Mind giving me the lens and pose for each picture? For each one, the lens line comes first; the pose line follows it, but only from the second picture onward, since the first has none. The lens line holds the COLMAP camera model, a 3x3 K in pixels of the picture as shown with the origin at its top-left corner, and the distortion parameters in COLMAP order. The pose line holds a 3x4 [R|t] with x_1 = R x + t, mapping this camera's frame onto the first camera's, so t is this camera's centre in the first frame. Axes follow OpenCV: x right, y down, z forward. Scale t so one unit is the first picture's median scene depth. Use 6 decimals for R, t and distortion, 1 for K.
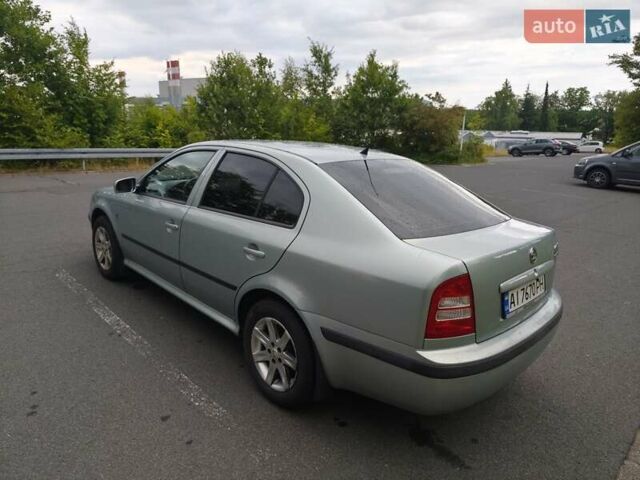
lens RADIAL K [[437.9, 0, 319.5], [0, 437.9, 237.1], [0, 0, 1]] dist [0.026703, -0.032351]
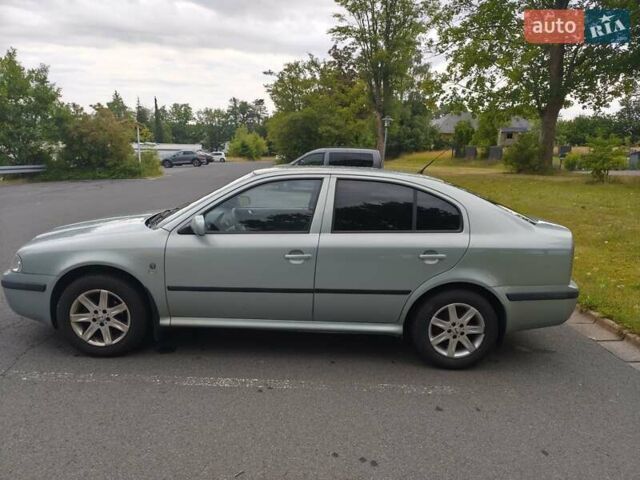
lens RADIAL K [[437.9, 0, 319.5], [0, 437.9, 237.1], [0, 0, 1]] dist [0.026703, -0.032351]
pose [[0.682671, -0.153576, 0.714405, -0.134384], [0.170447, 0.984163, 0.048690, -0.014688], [-0.710569, 0.088529, 0.698036, 0.037838]]
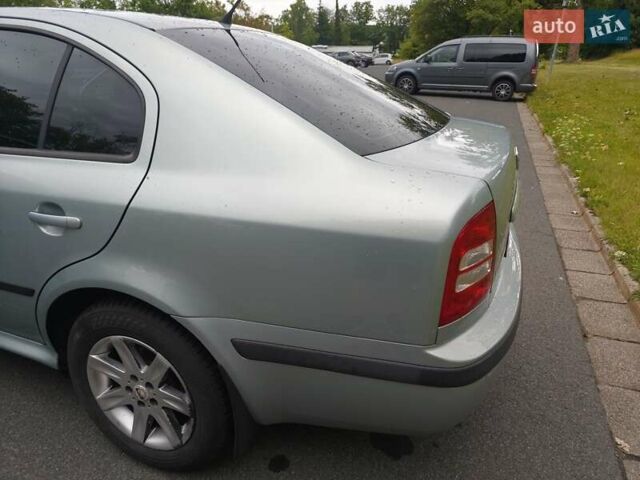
lens RADIAL K [[437.9, 0, 319.5], [0, 437.9, 237.1], [0, 0, 1]] dist [0.026703, -0.032351]
pose [[0.911486, -0.183552, 0.368105, -0.006921], [0.120204, 0.974711, 0.188386, -0.000454], [-0.393375, -0.127463, 0.910500, 0.045421]]
